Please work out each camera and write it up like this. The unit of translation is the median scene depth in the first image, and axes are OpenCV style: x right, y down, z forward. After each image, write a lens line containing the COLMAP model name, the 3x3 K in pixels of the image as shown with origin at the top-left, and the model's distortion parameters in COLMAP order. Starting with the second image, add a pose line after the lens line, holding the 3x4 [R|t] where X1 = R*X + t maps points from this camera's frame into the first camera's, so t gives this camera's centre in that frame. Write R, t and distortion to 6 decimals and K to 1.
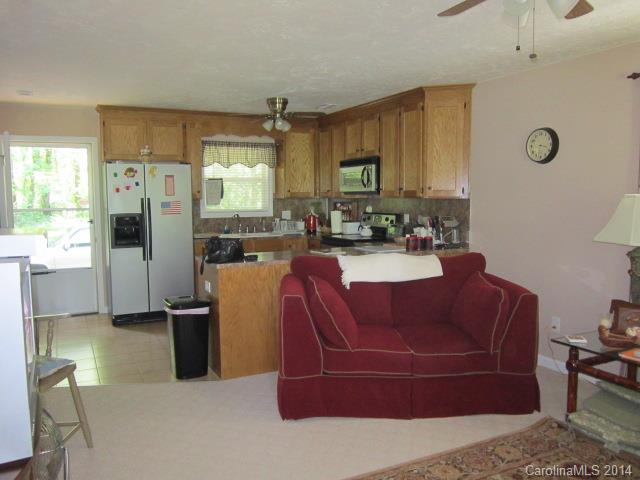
lens RADIAL K [[525.2, 0, 320.0], [0, 525.2, 240.0], [0, 0, 1]] dist [-0.011941, -0.007252]
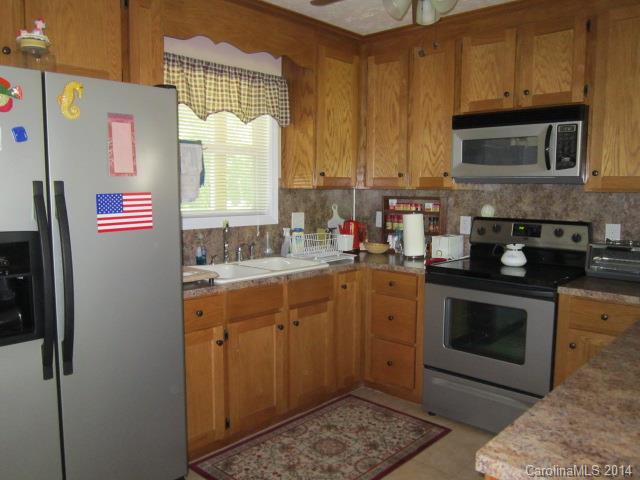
lens RADIAL K [[525.2, 0, 320.0], [0, 525.2, 240.0], [0, 0, 1]] dist [-0.011941, -0.007252]
pose [[0.937865, -0.018605, 0.346502, -0.247699], [0.013464, 0.999761, 0.017240, -0.041127], [-0.346740, -0.011503, 0.937891, 0.555819]]
